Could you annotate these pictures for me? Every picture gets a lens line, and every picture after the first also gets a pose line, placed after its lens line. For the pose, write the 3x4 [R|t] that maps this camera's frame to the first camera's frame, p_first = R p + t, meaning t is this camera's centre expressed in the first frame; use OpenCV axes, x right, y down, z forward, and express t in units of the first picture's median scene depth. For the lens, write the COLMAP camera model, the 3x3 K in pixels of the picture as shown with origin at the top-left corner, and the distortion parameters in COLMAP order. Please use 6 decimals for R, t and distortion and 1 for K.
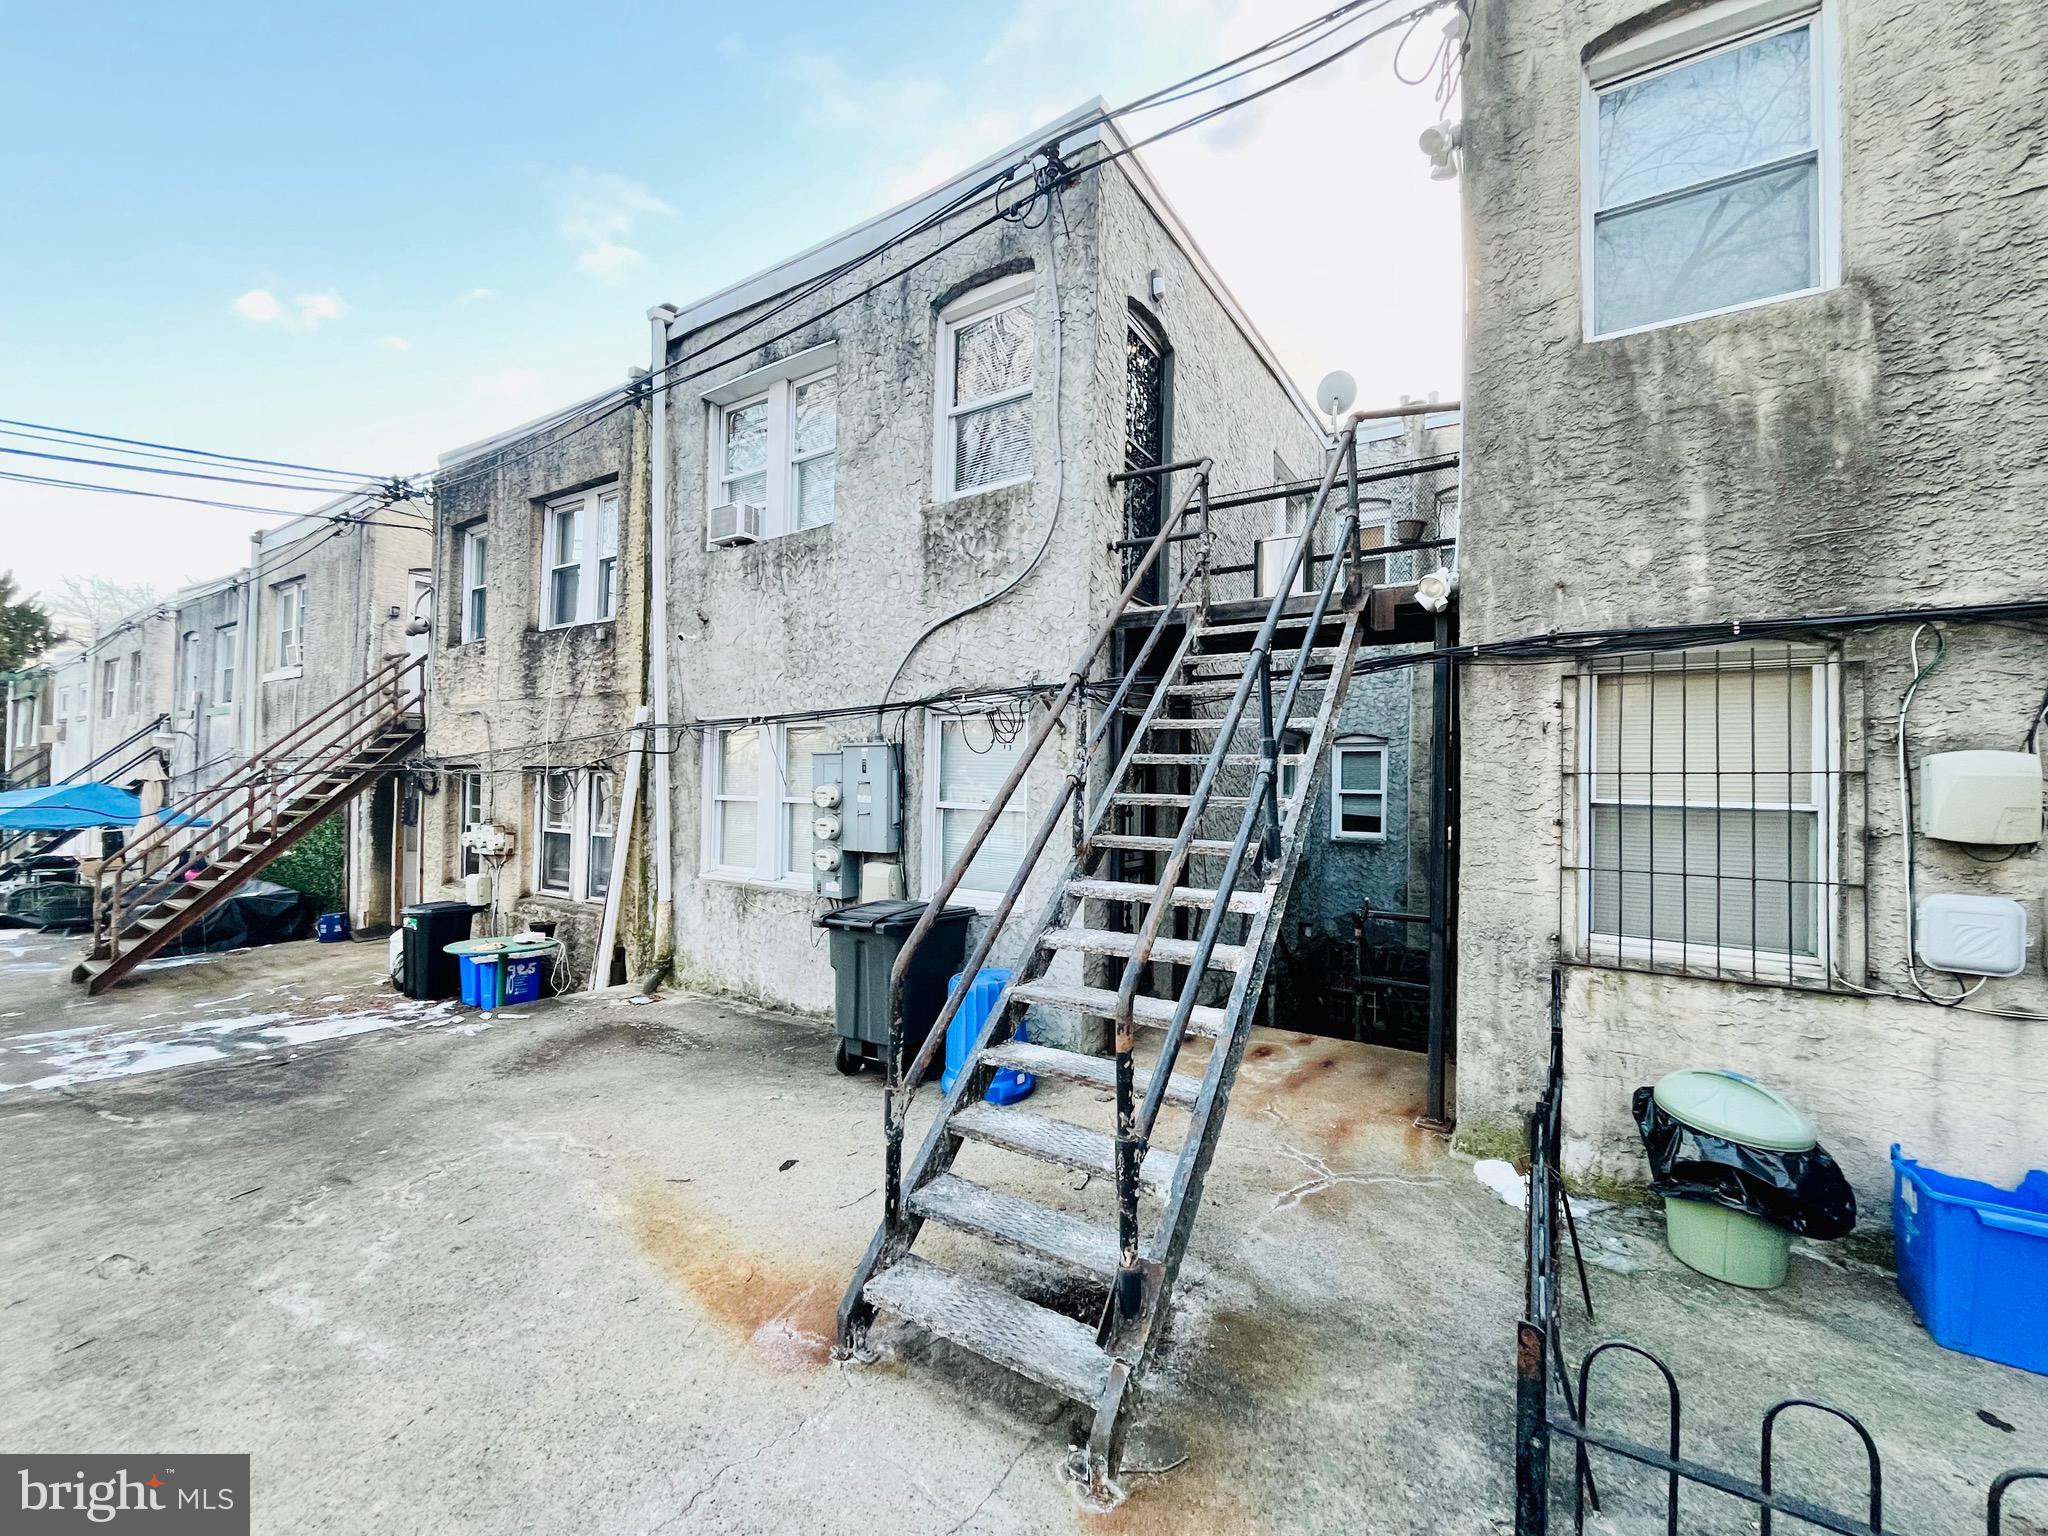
lens RADIAL K [[843.9, 0, 1016.7], [0, 843.9, 770.0], [0, 0, 1]] dist [-0.004171, 0.000298]
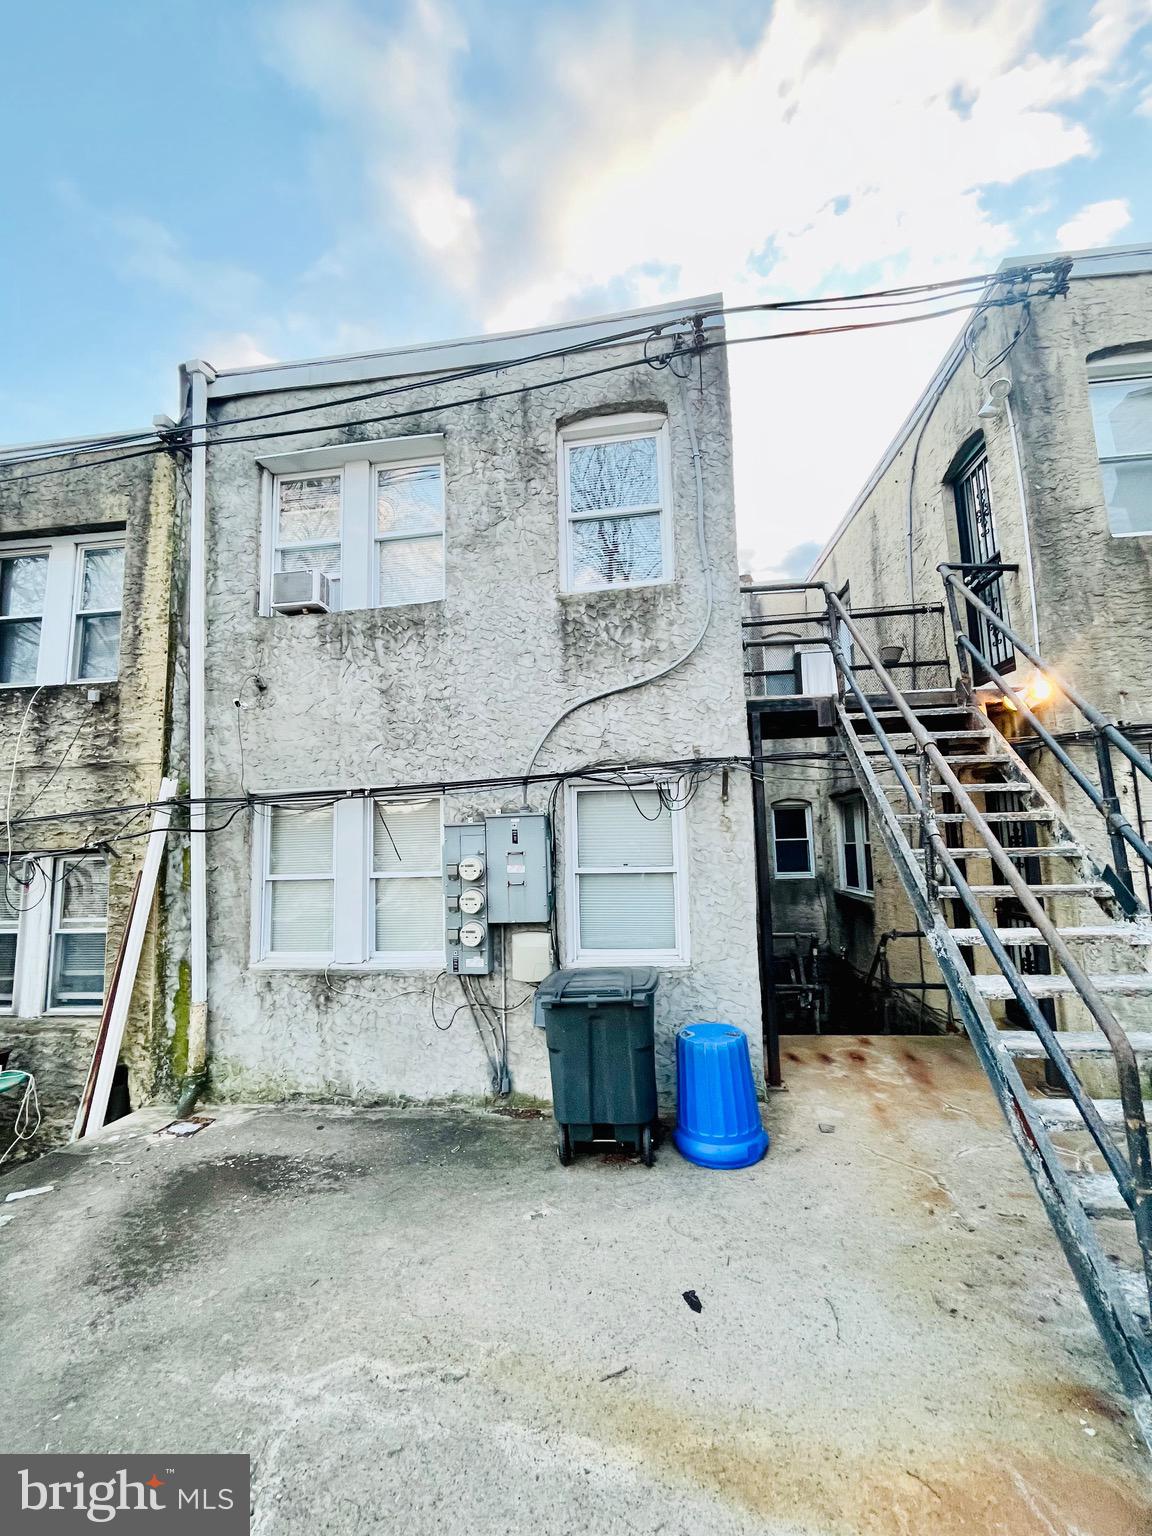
lens RADIAL K [[633.0, 0, 566.6], [0, 633.0, 772.1], [0, 0, 1]] dist [-0.004171, 0.000298]
pose [[0.901277, 0.008919, 0.433152, -0.453402], [0.034704, 0.995089, -0.092700, -0.008579], [-0.431852, 0.098580, 0.896541, 0.287605]]
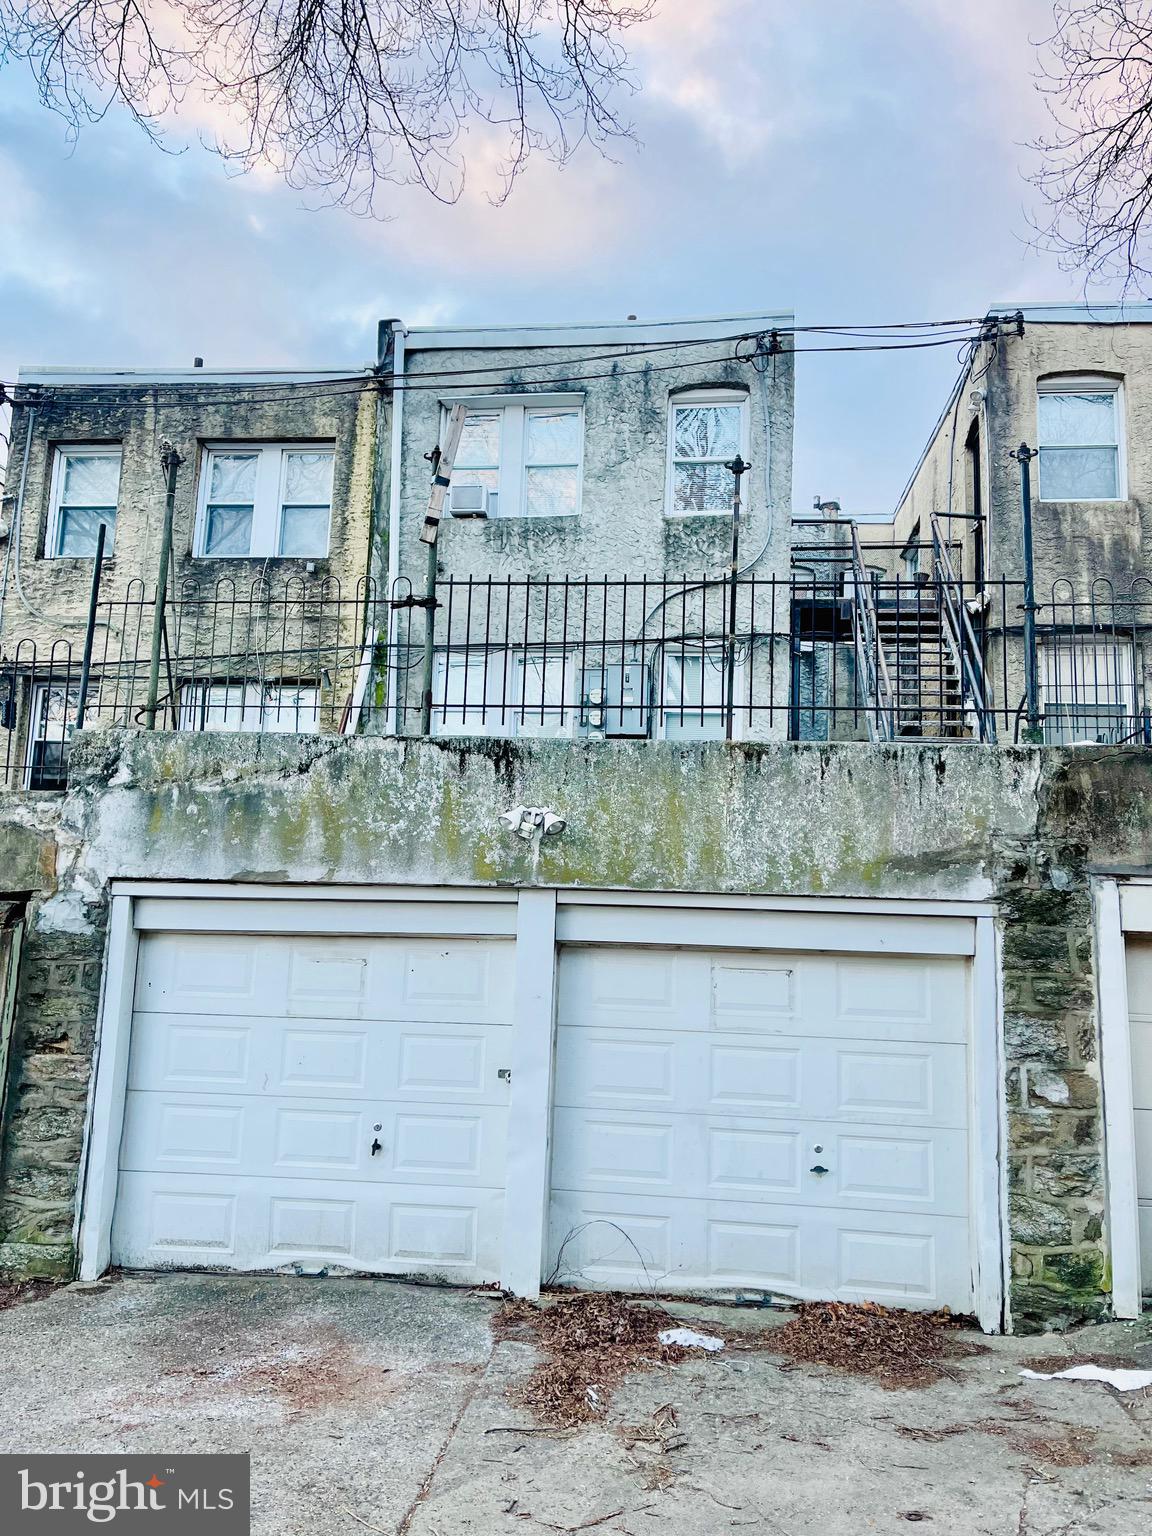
lens RADIAL K [[1163.4, 0, 572.5], [0, 1163.4, 767.0], [0, 0, 1]] dist [0.059972, -0.060928]
pose [[0.896815, 0.087570, 0.433653, -1.141536], [-0.030009, 0.989998, -0.137855, 0.436243], [-0.441387, 0.110617, 0.890472, -0.765070]]
